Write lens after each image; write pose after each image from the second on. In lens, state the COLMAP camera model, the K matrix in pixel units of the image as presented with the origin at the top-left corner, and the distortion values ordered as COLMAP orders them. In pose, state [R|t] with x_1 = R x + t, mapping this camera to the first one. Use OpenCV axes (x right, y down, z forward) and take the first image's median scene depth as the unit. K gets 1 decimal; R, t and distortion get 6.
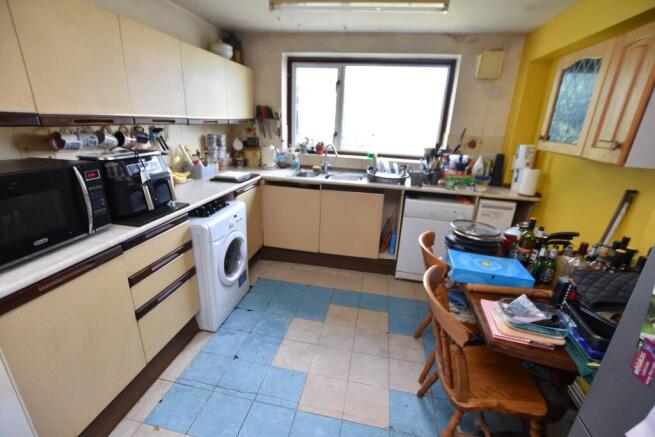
lens RADIAL K [[289.8, 0, 327.5], [0, 289.8, 218.5], [0, 0, 1]] dist [-0.017940, 0.000434]
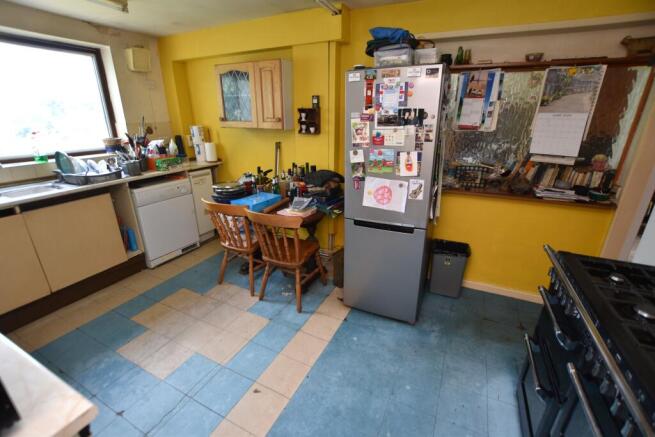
lens RADIAL K [[289.8, 0, 327.5], [0, 289.8, 218.5], [0, 0, 1]] dist [-0.017940, 0.000434]
pose [[0.270382, -0.367433, 0.889880, -0.484263], [0.321808, 0.905635, 0.276160, -0.037373], [-0.907377, 0.211701, 0.363110, 0.041912]]
